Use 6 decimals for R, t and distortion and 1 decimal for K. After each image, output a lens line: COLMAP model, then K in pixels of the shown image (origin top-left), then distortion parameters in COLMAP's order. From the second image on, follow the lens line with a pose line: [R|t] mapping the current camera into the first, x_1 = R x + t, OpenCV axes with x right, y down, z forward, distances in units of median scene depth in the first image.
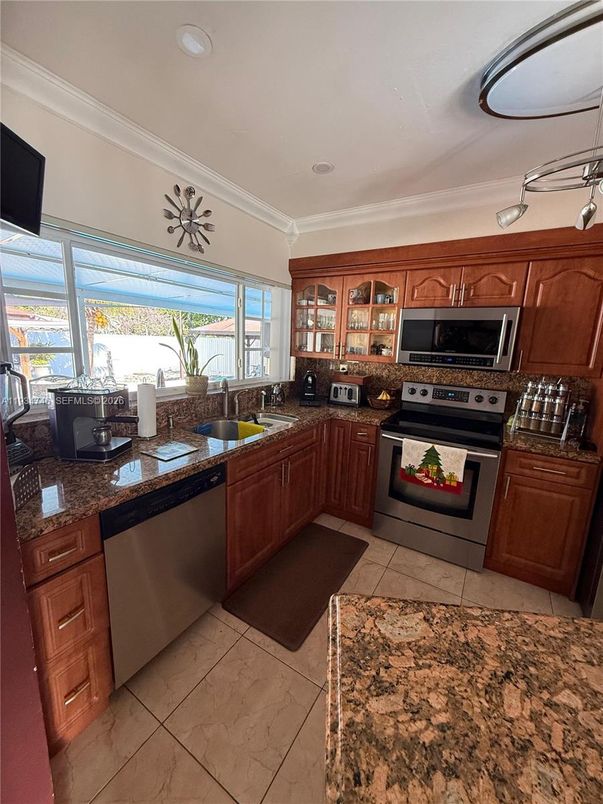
lens RADIAL K [[319.2, 0, 302.8], [0, 319.2, 401.1], [0, 0, 1]] dist [-0.000400, -0.000017]
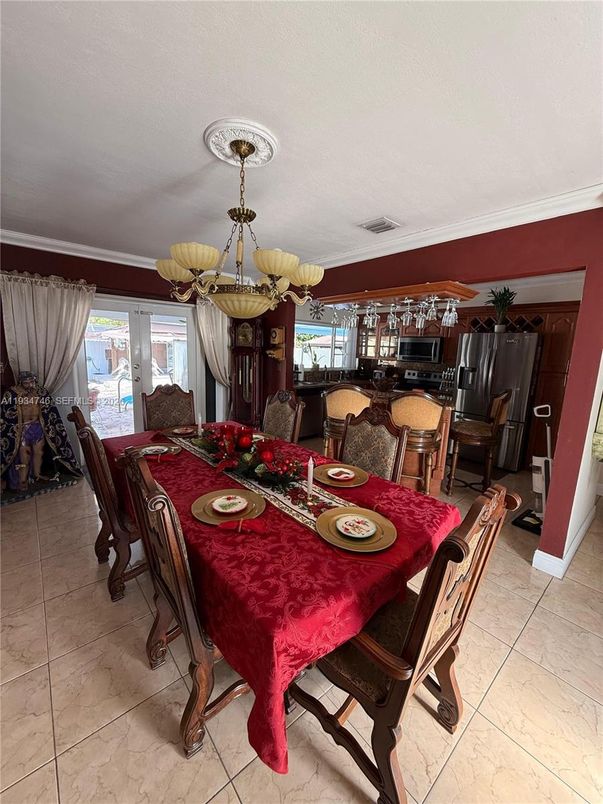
lens RADIAL K [[319.2, 0, 301.9], [0, 319.2, 401.8], [0, 0, 1]] dist [-0.000400, -0.000017]
pose [[0.952524, 0.049711, -0.300377, 0.312762], [-0.058126, 0.998126, -0.019138, 0.245139], [0.298863, 0.035689, 0.953628, -1.298527]]
